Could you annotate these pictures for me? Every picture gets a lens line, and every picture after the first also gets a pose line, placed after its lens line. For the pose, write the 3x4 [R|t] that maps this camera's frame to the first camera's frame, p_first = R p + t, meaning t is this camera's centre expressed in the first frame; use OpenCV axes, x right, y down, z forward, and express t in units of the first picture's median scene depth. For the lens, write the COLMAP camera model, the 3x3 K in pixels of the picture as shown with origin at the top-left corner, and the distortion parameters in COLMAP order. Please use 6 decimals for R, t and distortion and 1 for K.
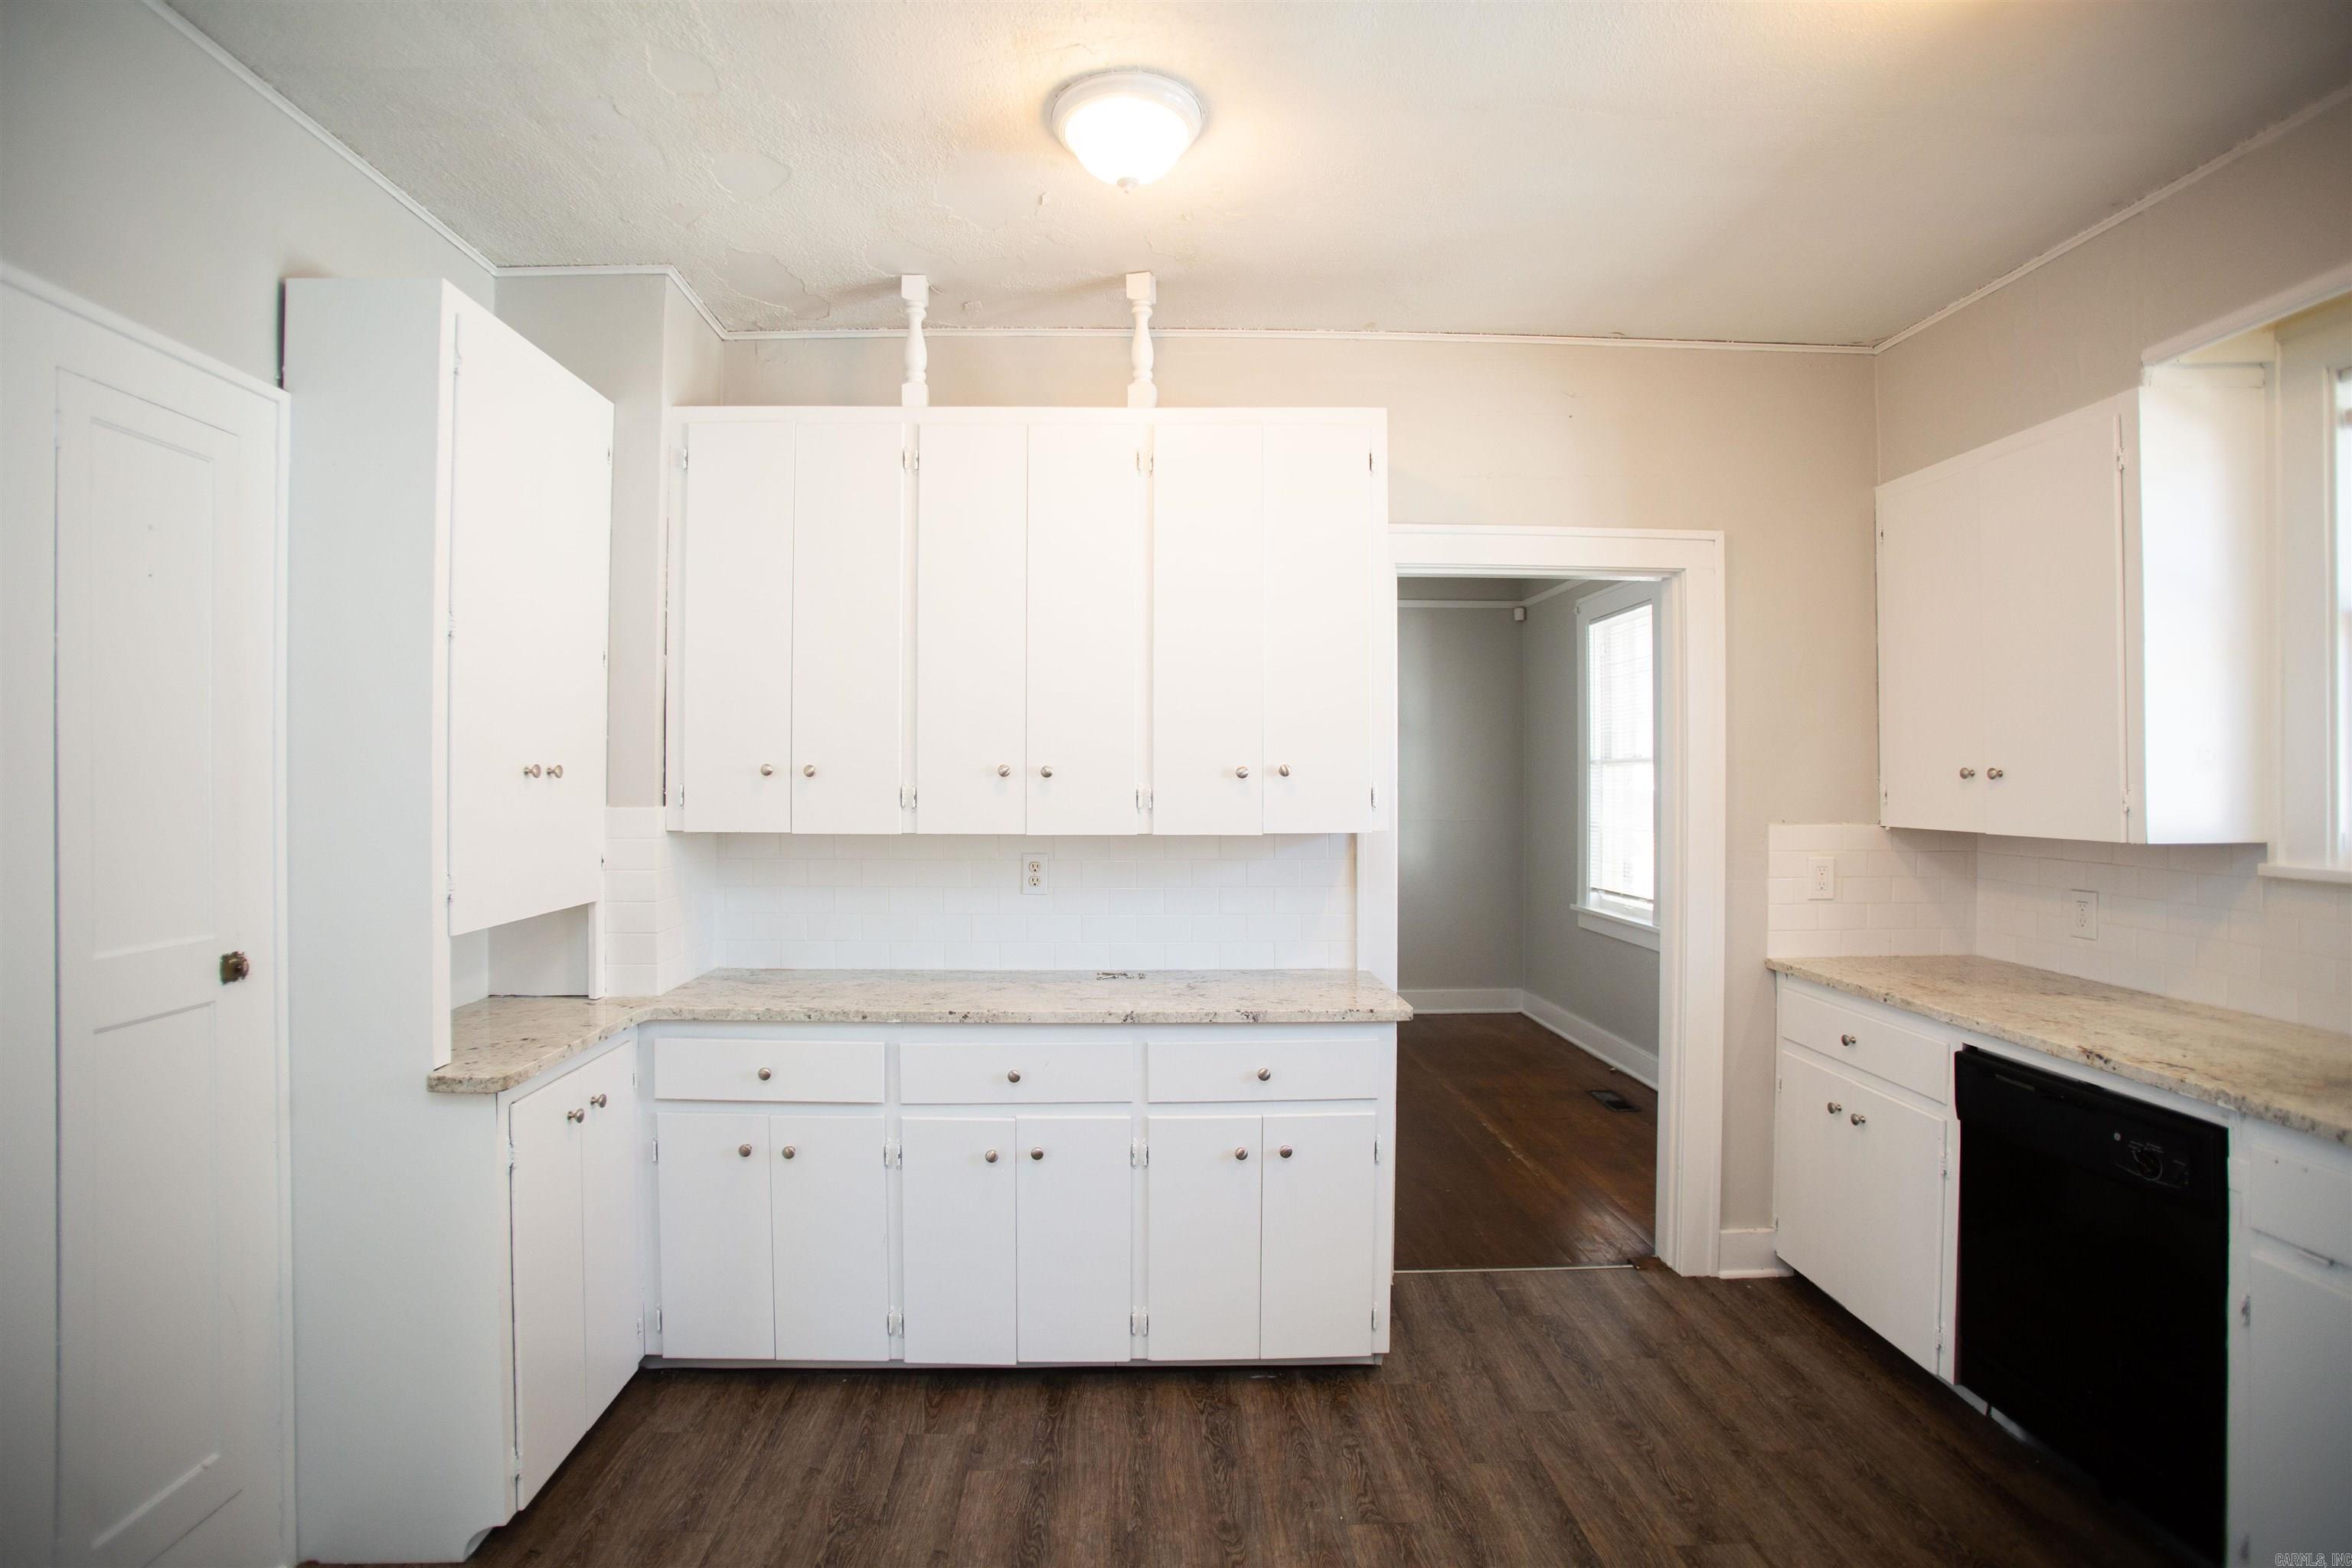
lens RADIAL K [[1159.0, 0, 1176.0], [0, 1159.0, 784.0], [0, 0, 1]] dist [-0.088925, 0.043383]
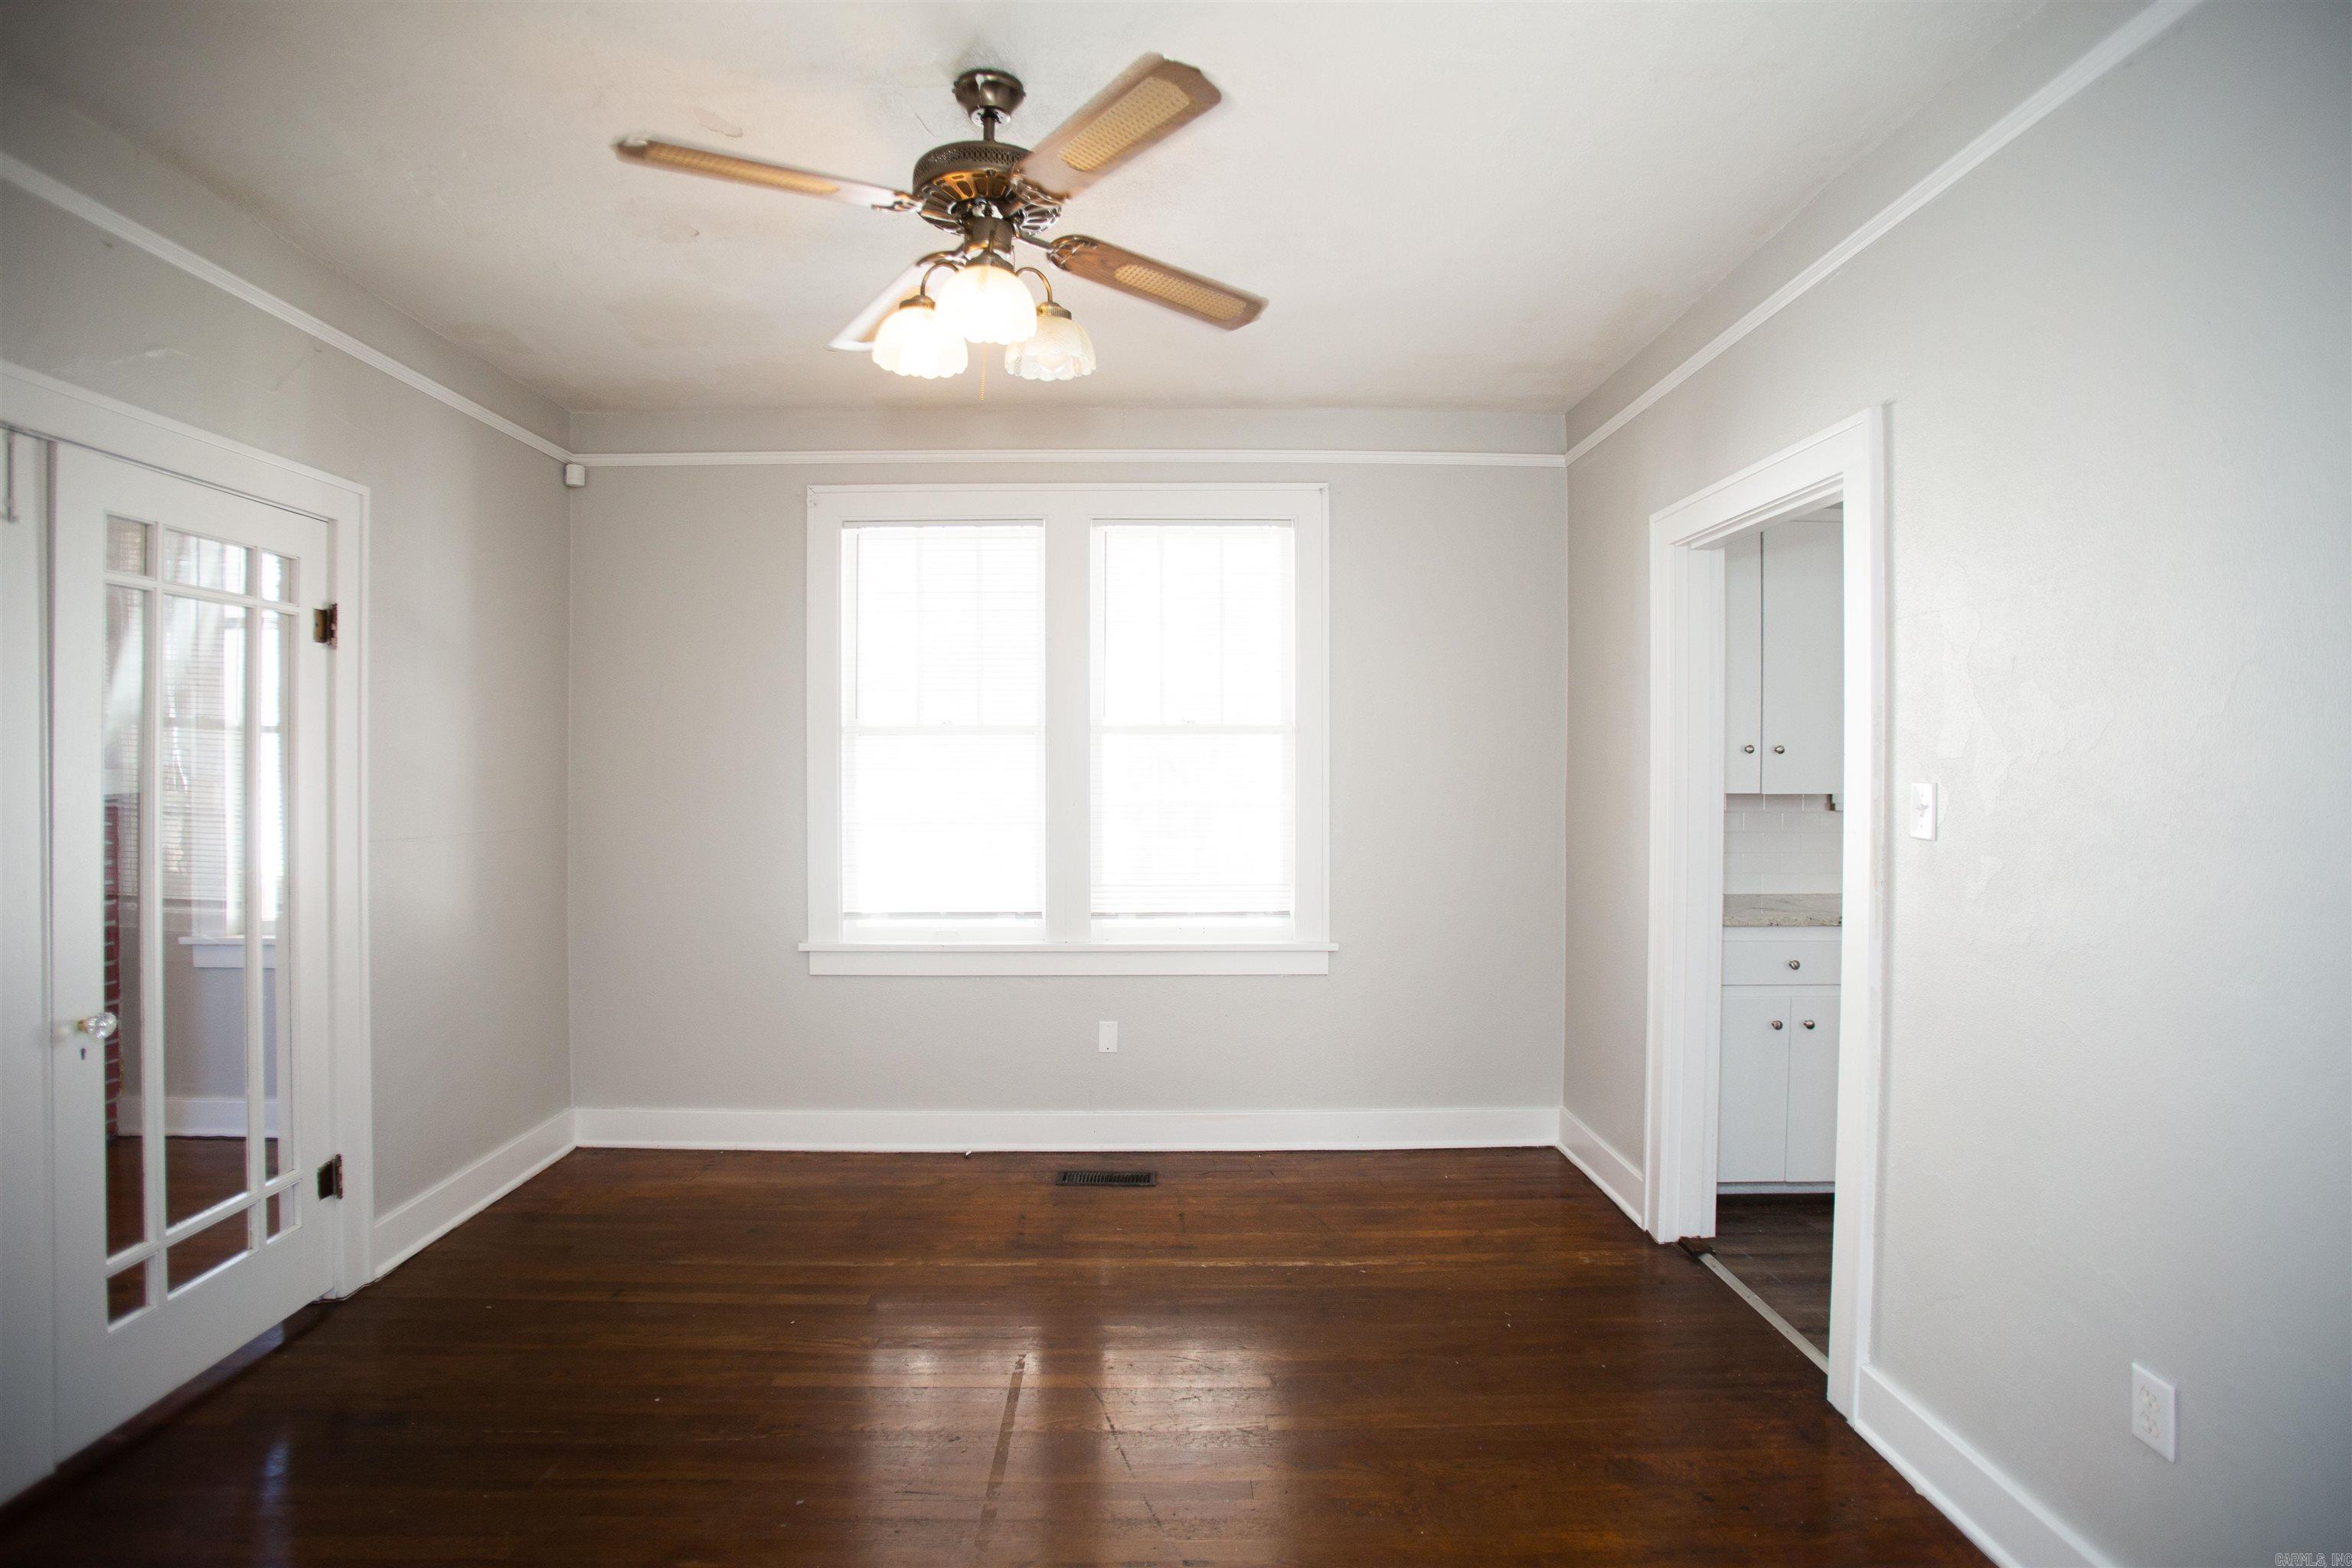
lens RADIAL K [[1159.0, 0, 1176.0], [0, 1159.0, 784.0], [0, 0, 1]] dist [-0.088925, 0.043383]
pose [[0.023784, -0.009917, 0.999668, -0.392375], [-0.000818, 0.999950, 0.009939, 0.006636], [-0.999717, -0.001055, 0.023774, 0.975820]]
